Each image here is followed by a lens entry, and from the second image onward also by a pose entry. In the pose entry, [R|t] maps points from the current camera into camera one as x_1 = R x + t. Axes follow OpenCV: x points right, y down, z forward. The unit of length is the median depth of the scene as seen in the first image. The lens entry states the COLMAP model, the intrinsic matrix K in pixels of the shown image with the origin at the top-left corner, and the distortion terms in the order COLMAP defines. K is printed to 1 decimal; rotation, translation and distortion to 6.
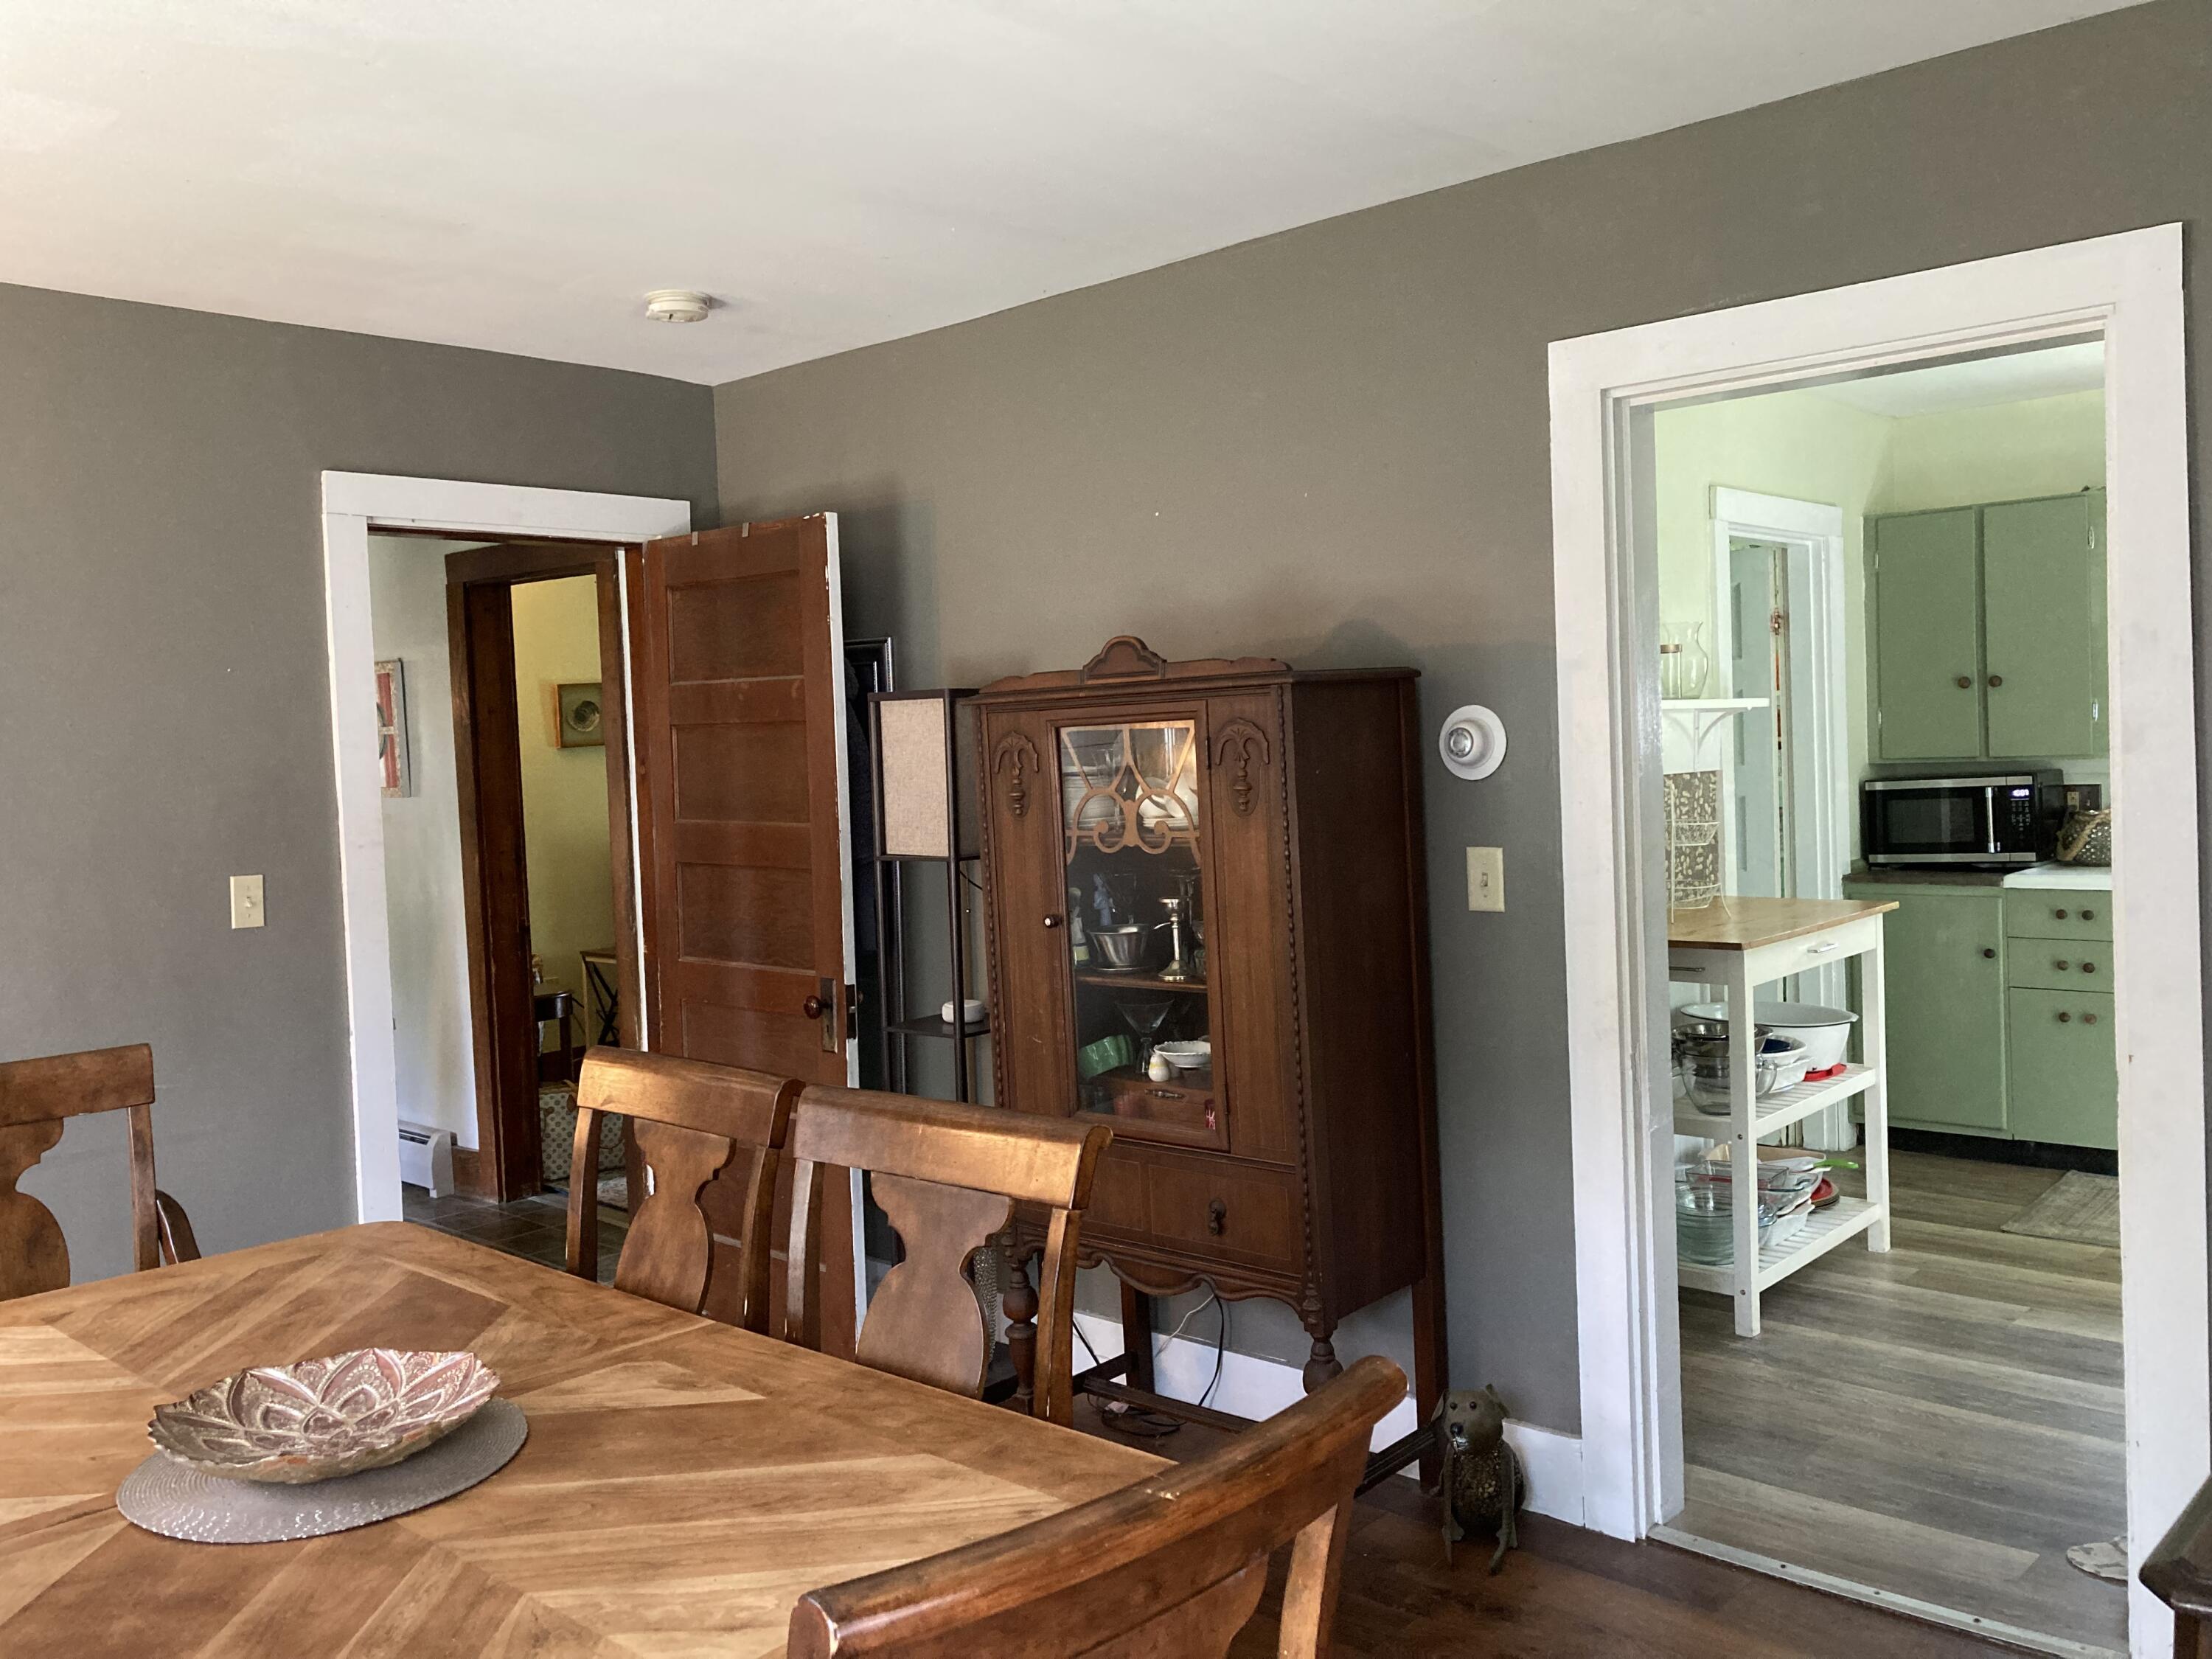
lens RADIAL K [[1784.5, 0, 1093.0], [0, 1784.5, 800.7], [0, 0, 1]] dist [0.039706, -0.050921]
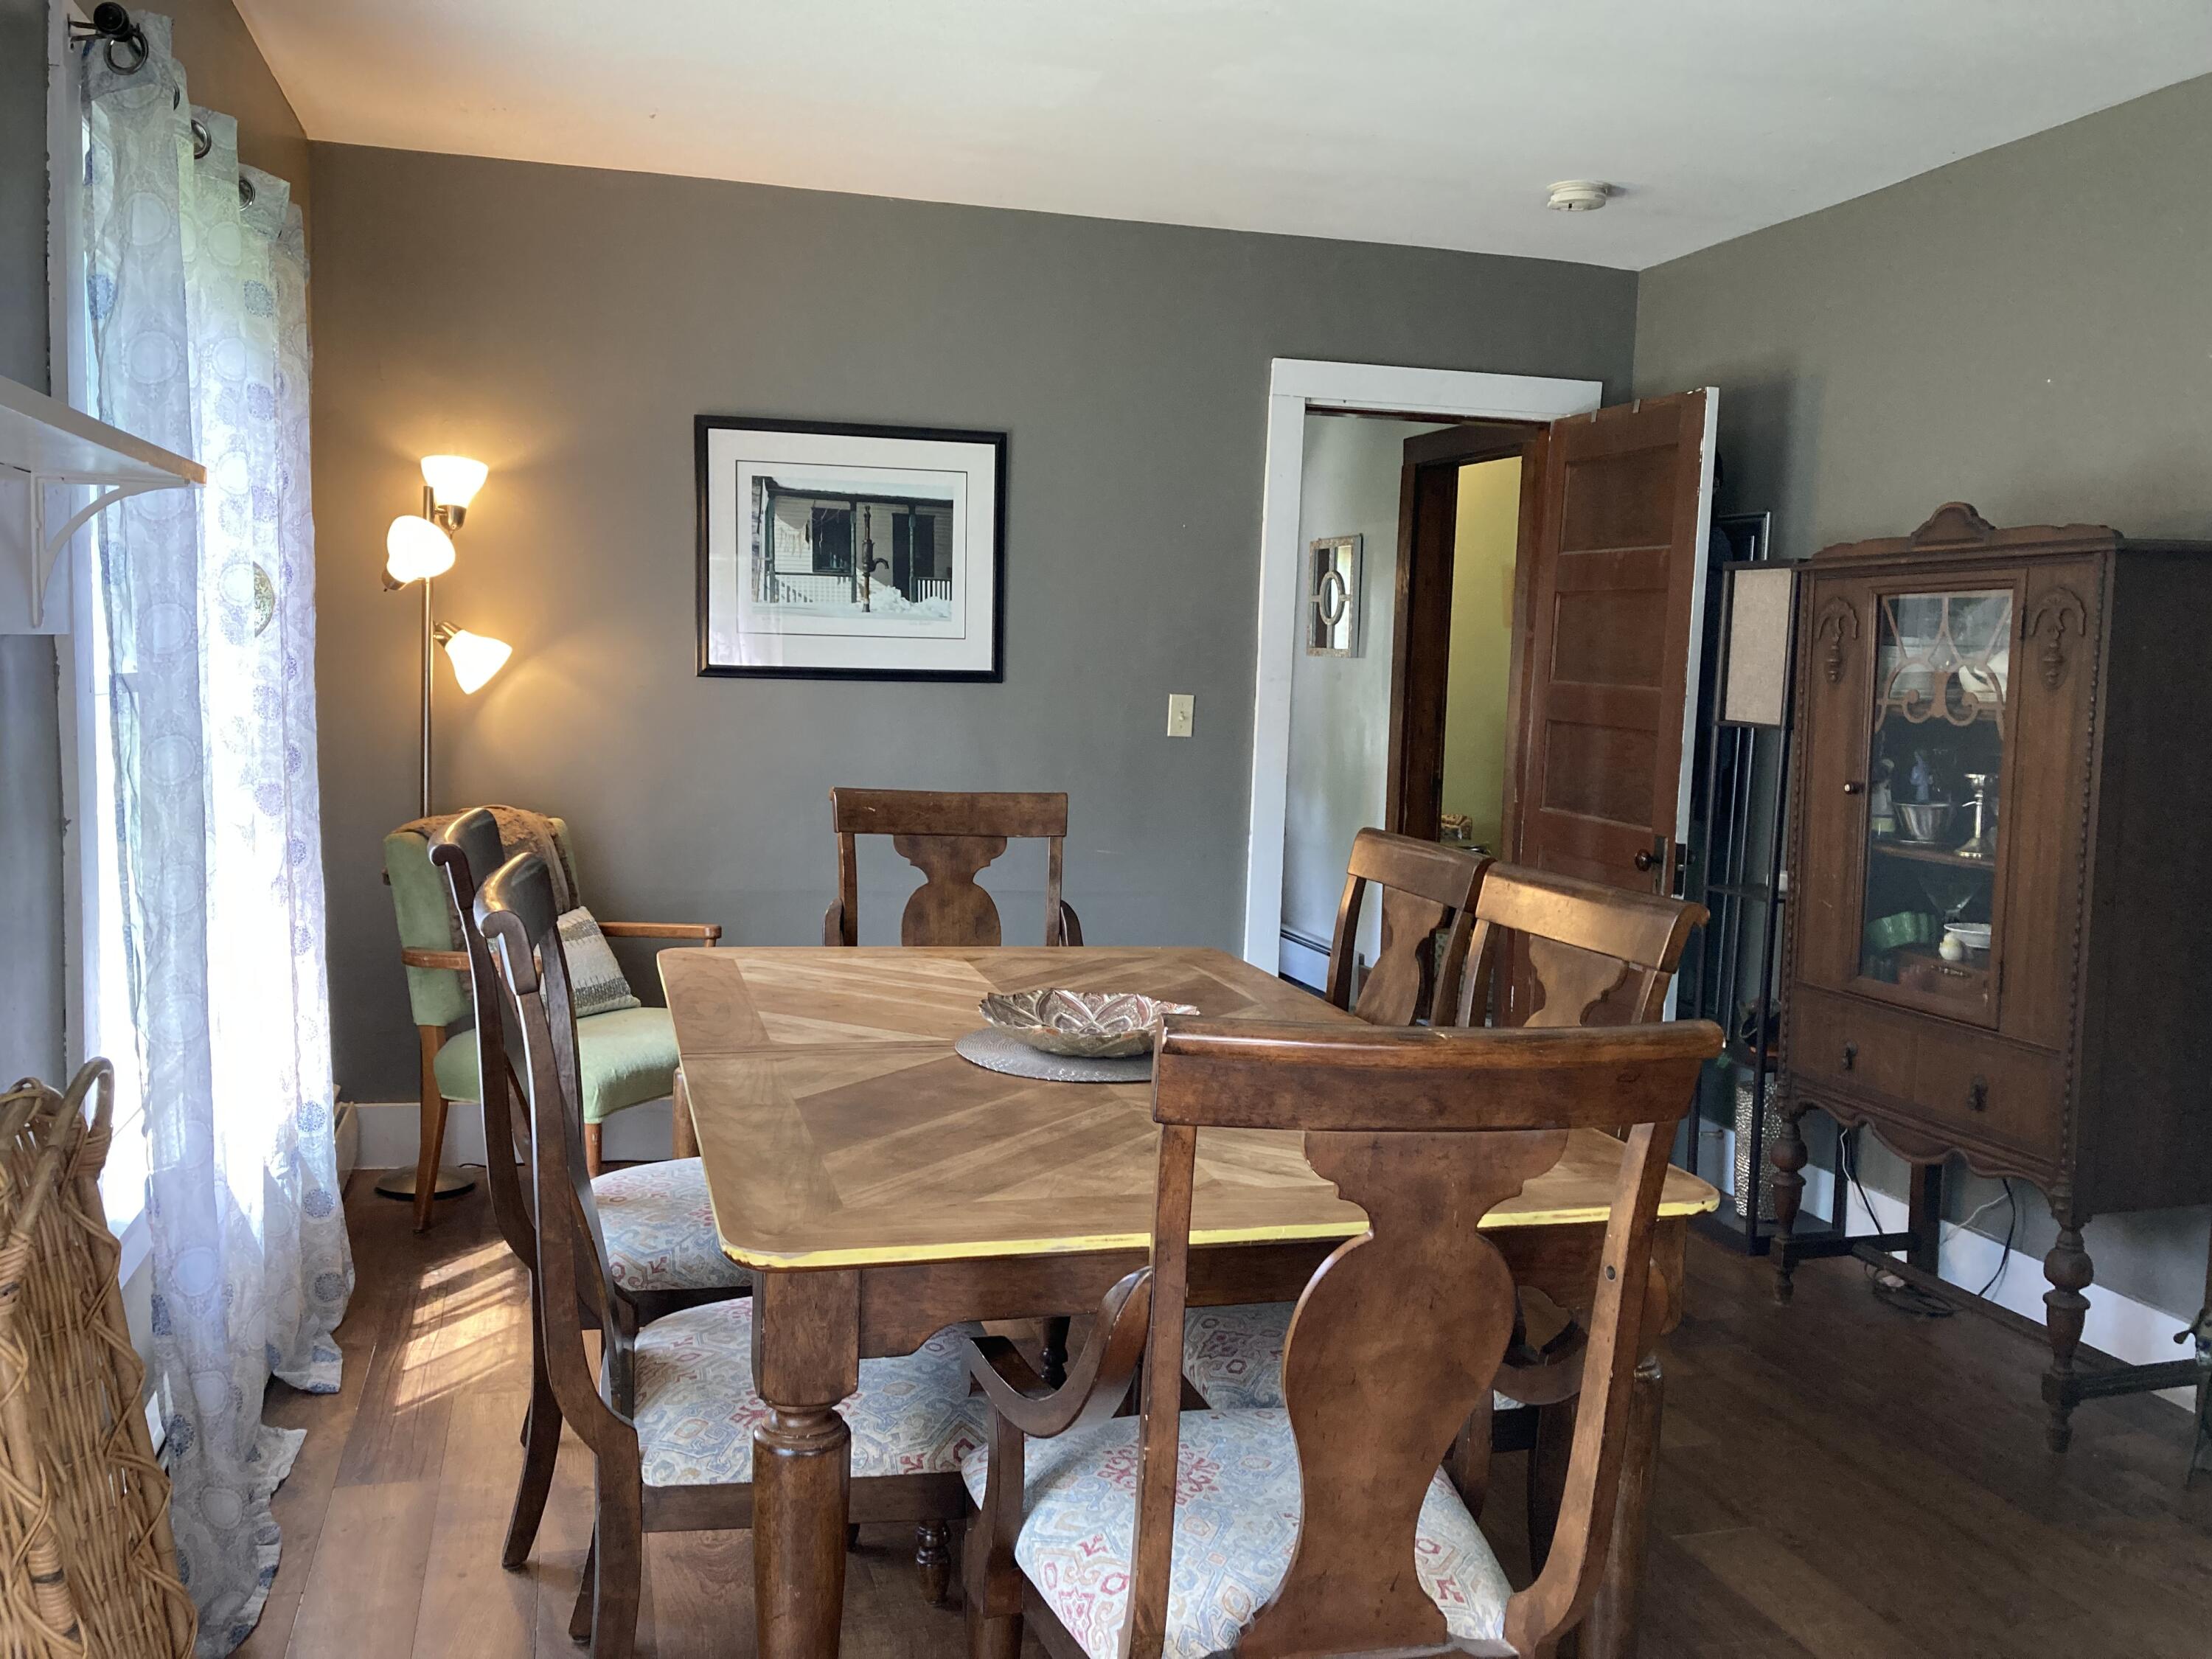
lens RADIAL K [[1784.5, 0, 1115.5], [0, 1784.5, 840.7], [0, 0, 1]] dist [0.039706, -0.050921]
pose [[0.853884, 0.113839, -0.507861, 0.139019], [-0.075800, 0.992583, 0.095046, 0.031910], [0.514914, -0.042662, 0.856179, -0.089401]]
